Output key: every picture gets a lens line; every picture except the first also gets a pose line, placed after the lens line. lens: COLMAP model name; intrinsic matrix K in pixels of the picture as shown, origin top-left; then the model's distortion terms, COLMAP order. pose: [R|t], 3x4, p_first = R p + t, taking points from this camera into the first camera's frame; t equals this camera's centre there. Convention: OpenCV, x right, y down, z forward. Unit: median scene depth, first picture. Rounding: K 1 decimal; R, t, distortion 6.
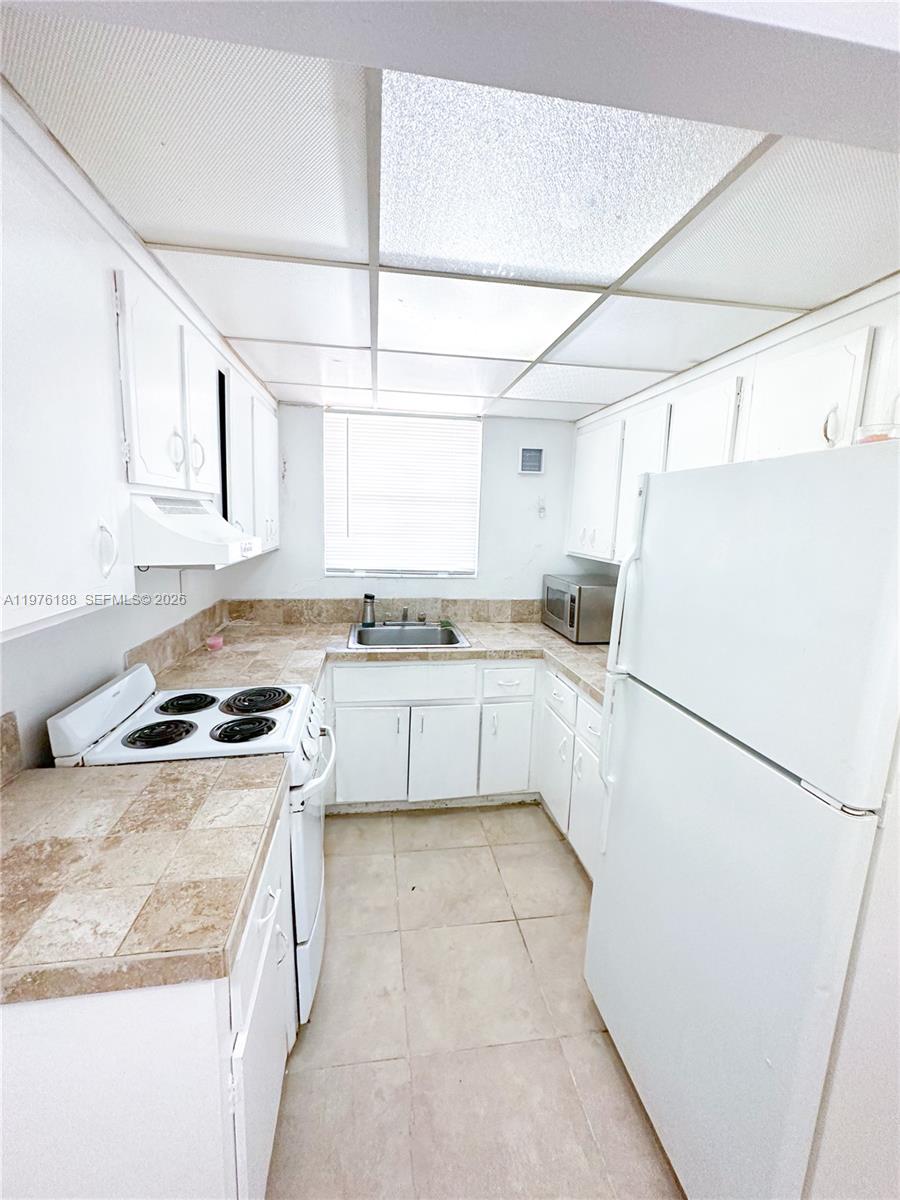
lens RADIAL K [[500.1, 0, 455.7], [0, 500.1, 598.8], [0, 0, 1]] dist [-0.002379, 0.000402]
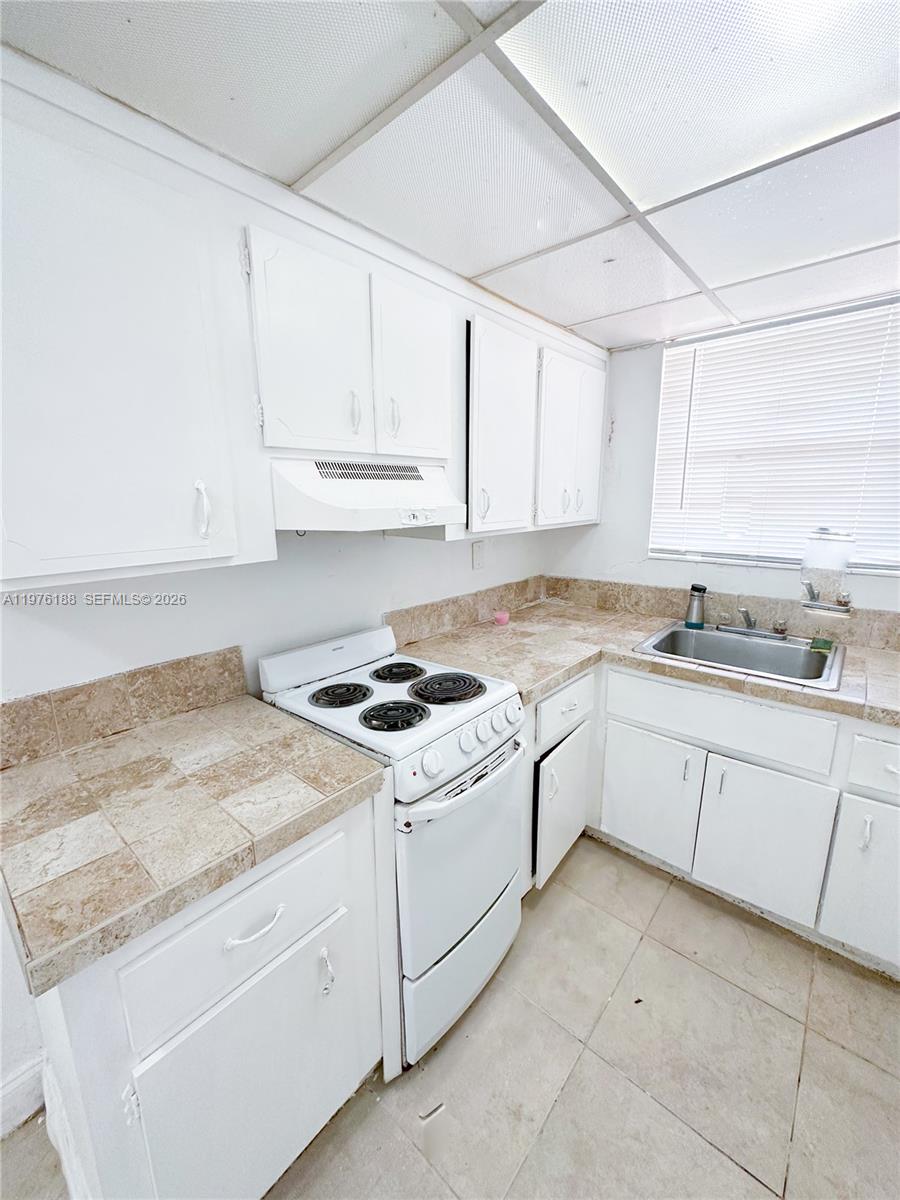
lens RADIAL K [[481.8, 0, 450.4], [0, 481.8, 599.7], [0, 0, 1]] dist [-0.001758, 0.000759]
pose [[0.641351, 0.126253, -0.756789, 0.155482], [-0.091694, 0.991912, 0.087771, -0.019214], [0.761749, 0.013101, 0.647740, 0.280154]]
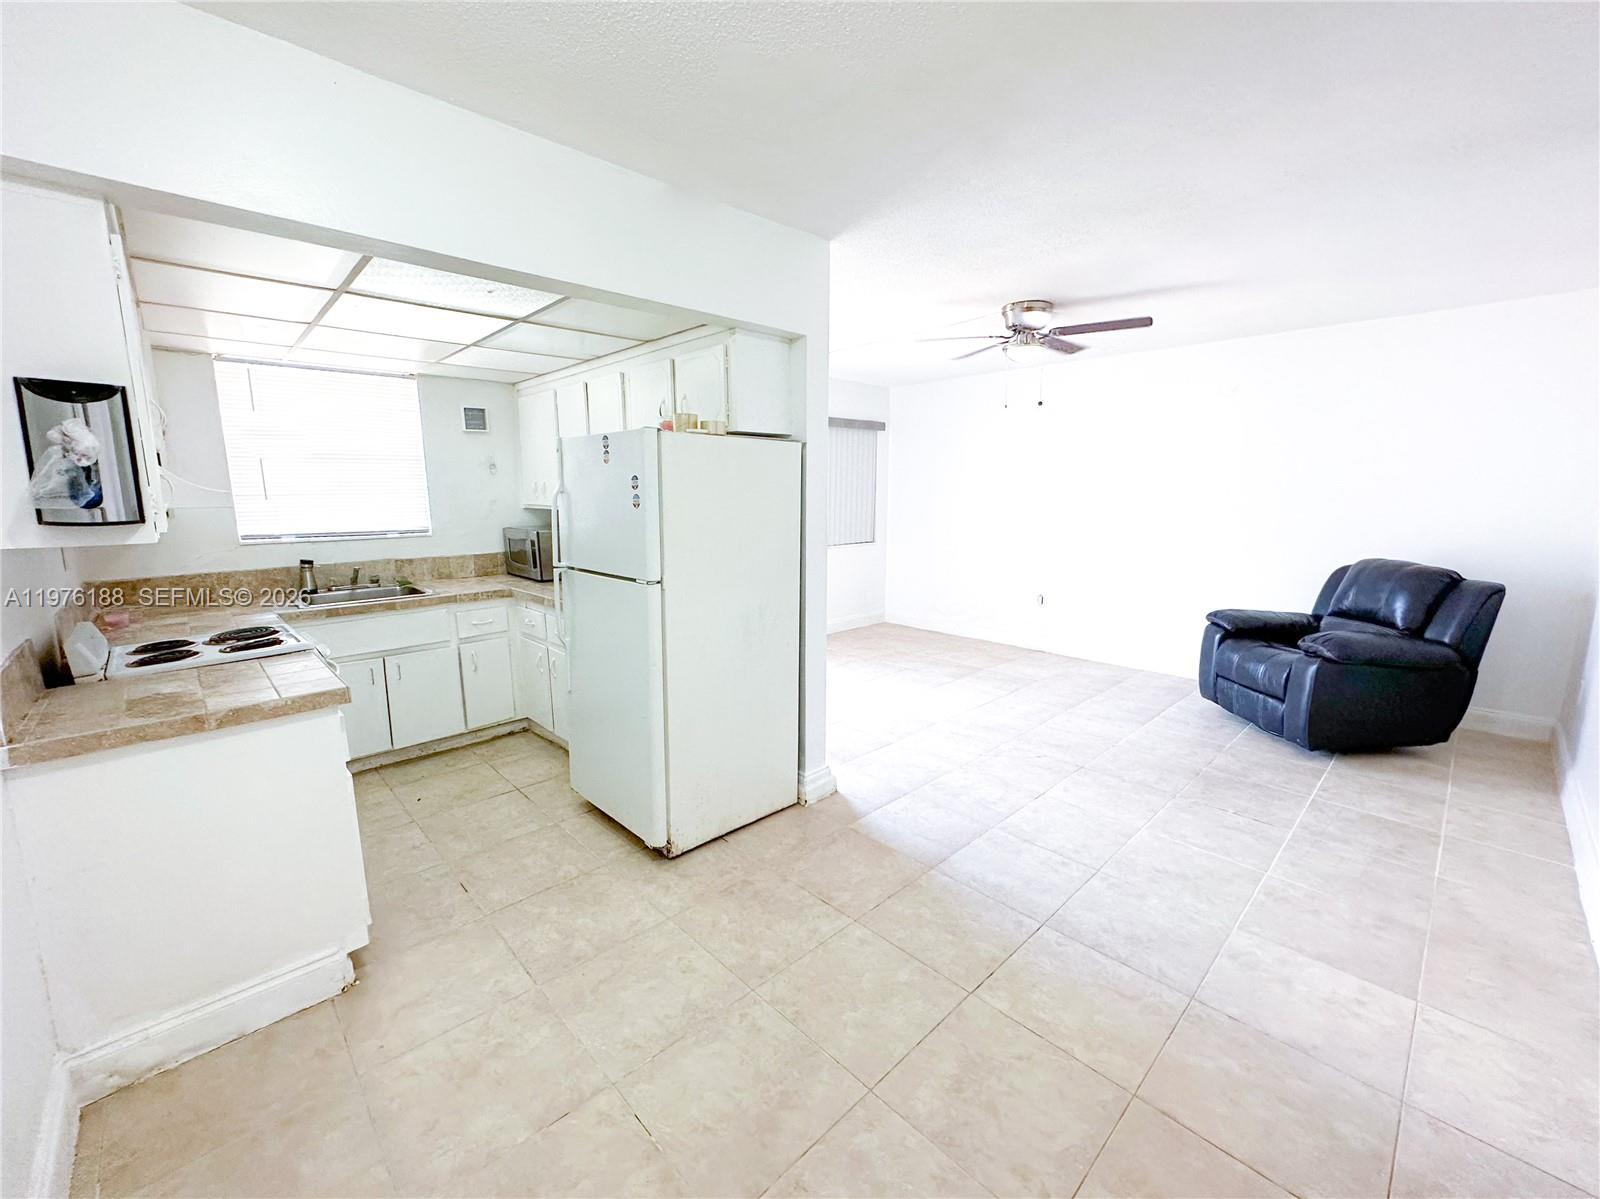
lens RADIAL K [[642.4, 0, 792.6], [0, 642.4, 598.2], [0, 0, 1]] dist [-0.001758, 0.000759]
pose [[0.826161, -0.130328, 0.548153, -0.099775], [0.120340, 0.991246, 0.054303, 0.120798], [-0.550432, 0.021102, 0.834613, -0.568767]]
